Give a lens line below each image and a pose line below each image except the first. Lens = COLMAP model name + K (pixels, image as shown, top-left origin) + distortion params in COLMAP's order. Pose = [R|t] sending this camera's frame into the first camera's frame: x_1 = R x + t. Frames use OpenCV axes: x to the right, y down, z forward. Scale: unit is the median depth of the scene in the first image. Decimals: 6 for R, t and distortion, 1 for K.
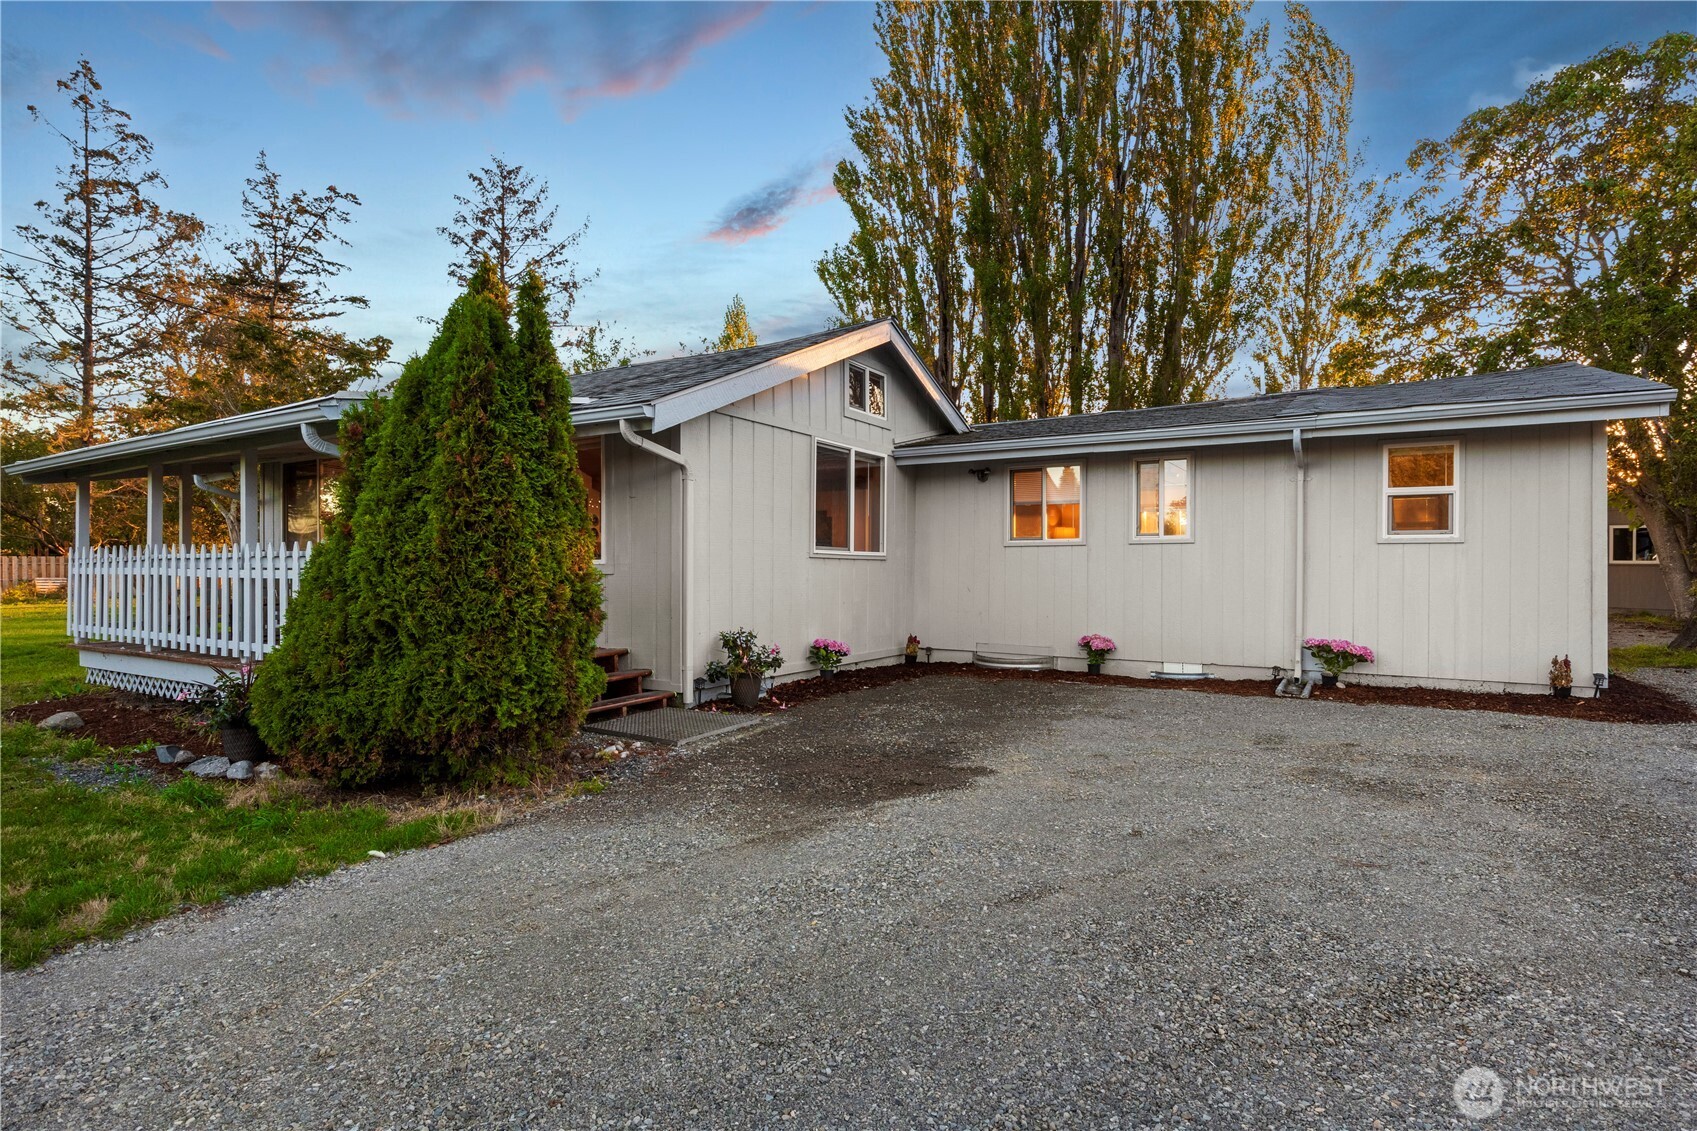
lens RADIAL K [[846.6, 0, 854.3], [0, 846.6, 556.7], [0, 0, 1]] dist [0.000320, -0.000842]
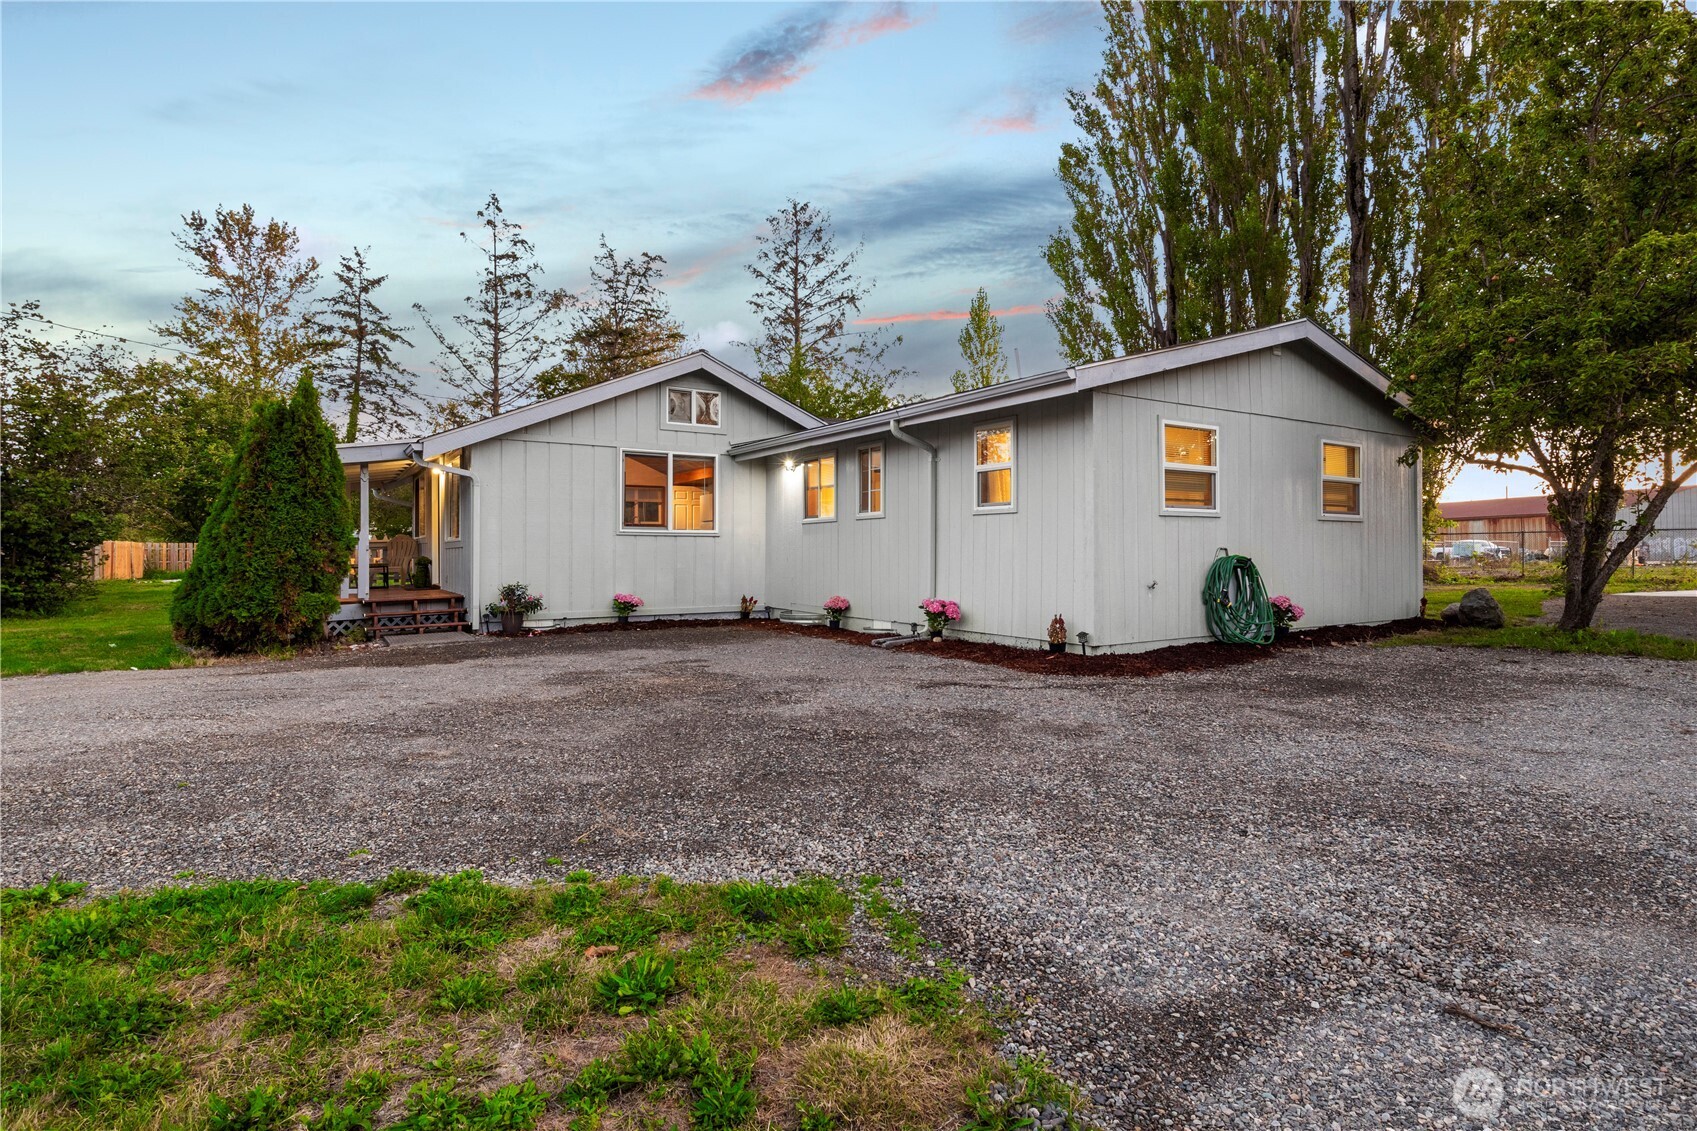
lens RADIAL K [[852.0, 0, 847.5], [0, 852.0, 513.2], [0, 0, 1]] dist [0.002857, 0.000099]
pose [[0.902069, -0.024151, -0.430915, 0.226957], [0.010519, 0.999367, -0.033989, 0.004571], [0.431463, 0.026128, 0.901752, -0.021640]]
